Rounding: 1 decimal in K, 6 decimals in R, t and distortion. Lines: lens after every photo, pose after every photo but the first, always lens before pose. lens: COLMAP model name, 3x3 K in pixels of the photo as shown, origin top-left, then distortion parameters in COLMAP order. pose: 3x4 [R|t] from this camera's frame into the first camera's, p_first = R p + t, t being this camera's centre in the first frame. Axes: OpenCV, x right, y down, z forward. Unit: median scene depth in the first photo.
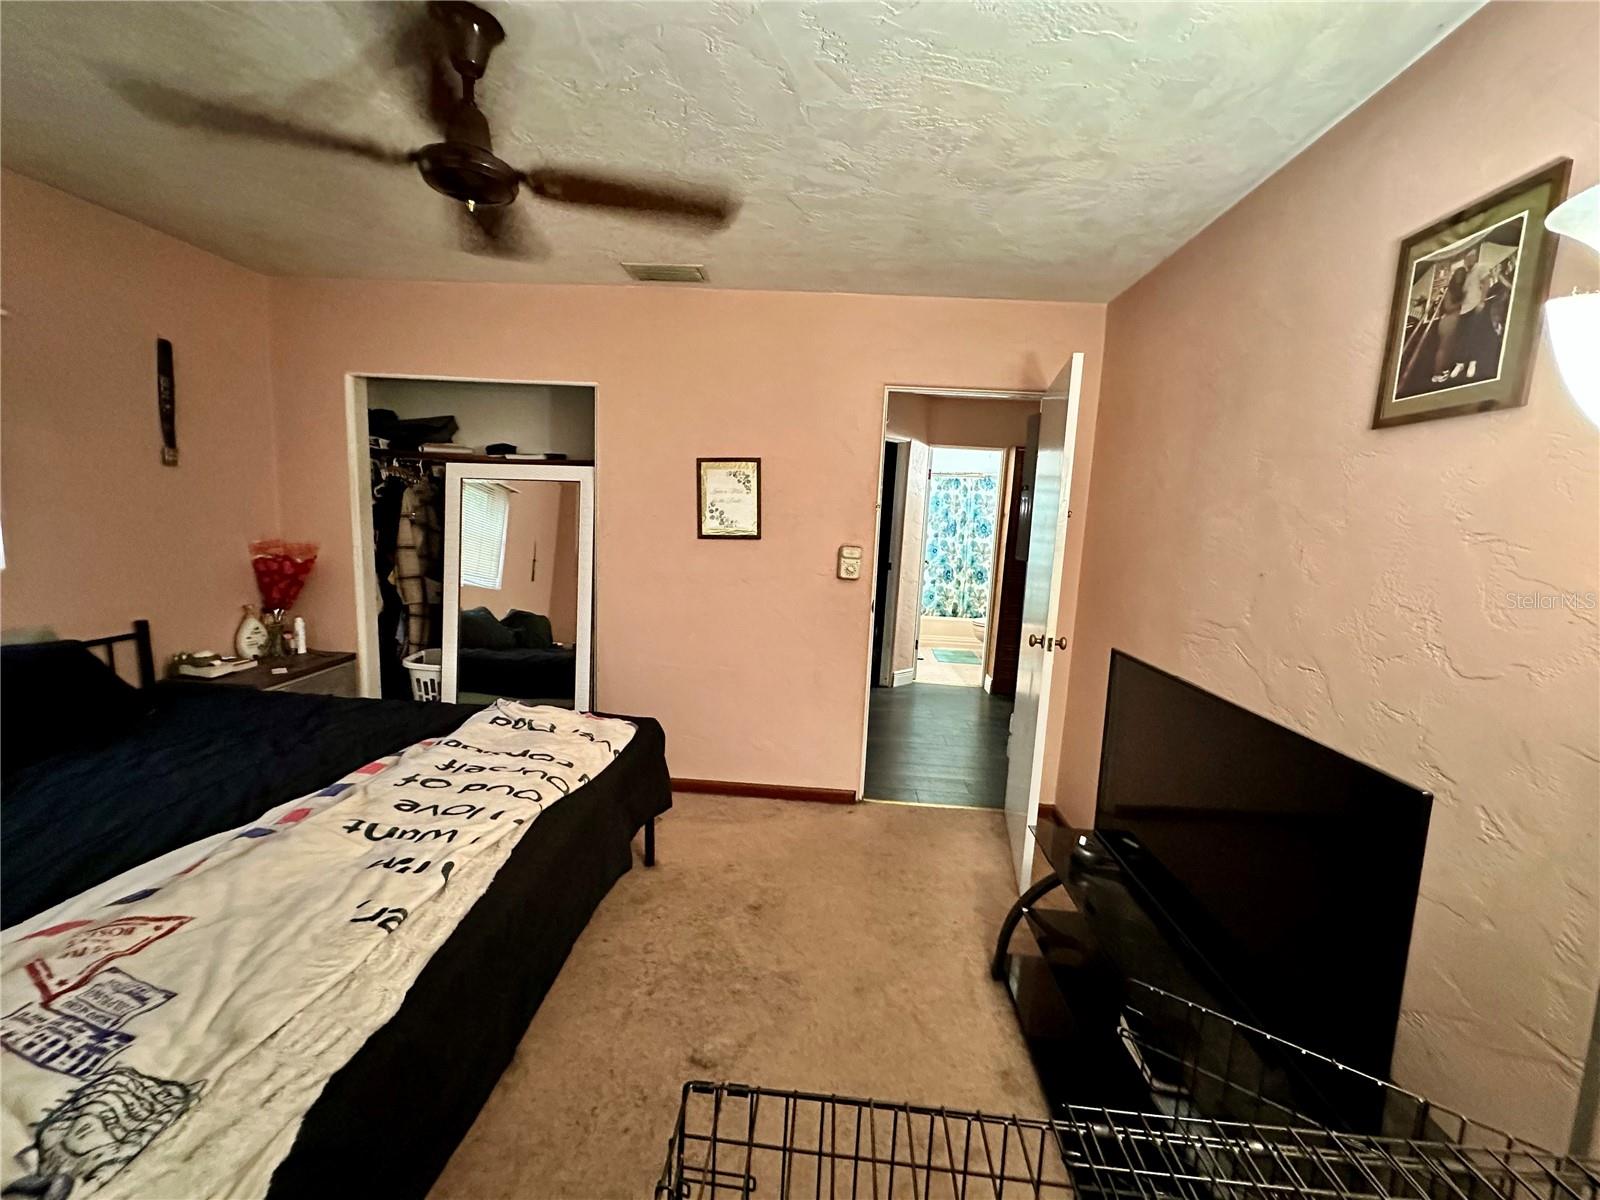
lens RADIAL K [[639.3, 0, 798.6], [0, 639.3, 600.6], [0, 0, 1]] dist [-0.006875, 0.001932]
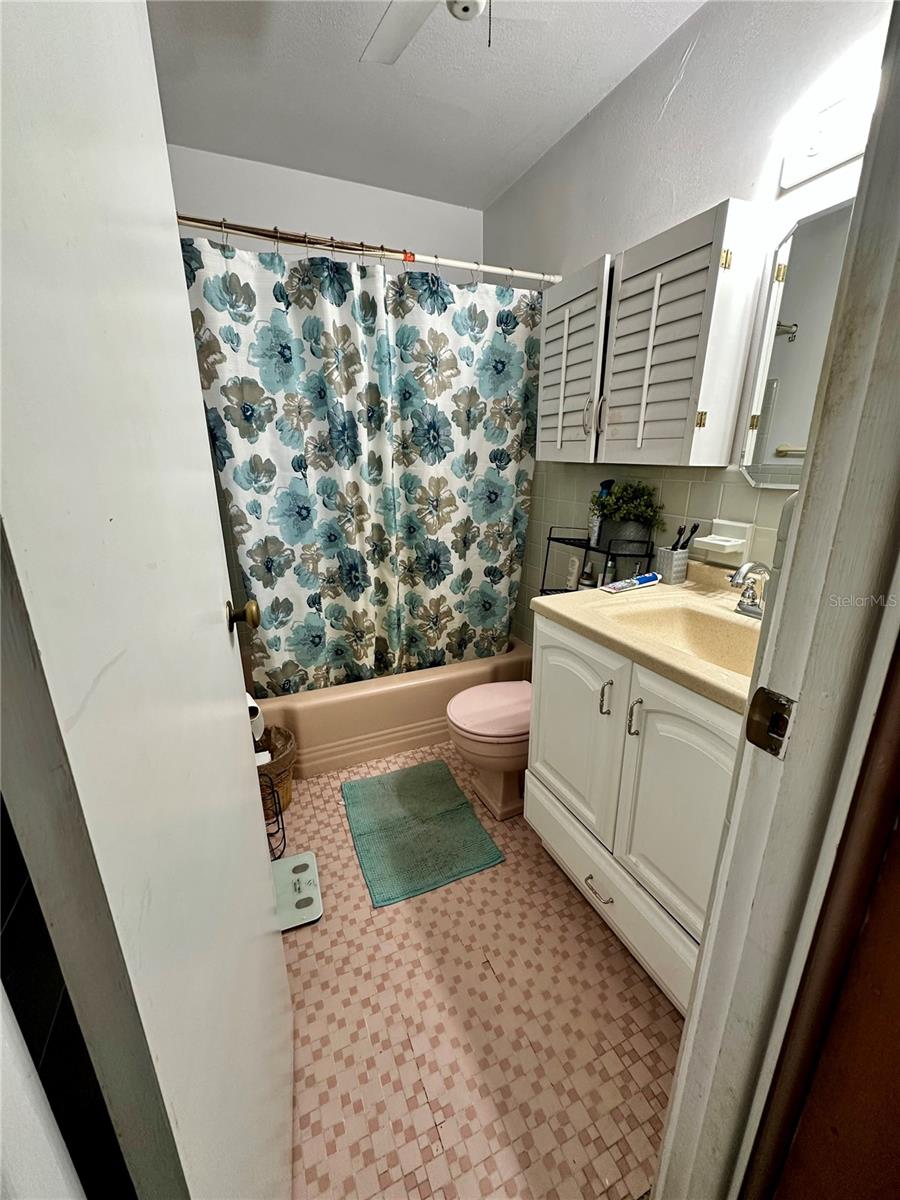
lens RADIAL K [[479.5, 0, 453.0], [0, 479.5, 599.7], [0, 0, 1]] dist [-0.006875, 0.001932]
pose [[0.880947, -0.190122, 0.433343, 0.164268], [0.109146, 0.972686, 0.204866, -0.075922], [-0.460455, -0.133178, 0.877636, 0.736059]]
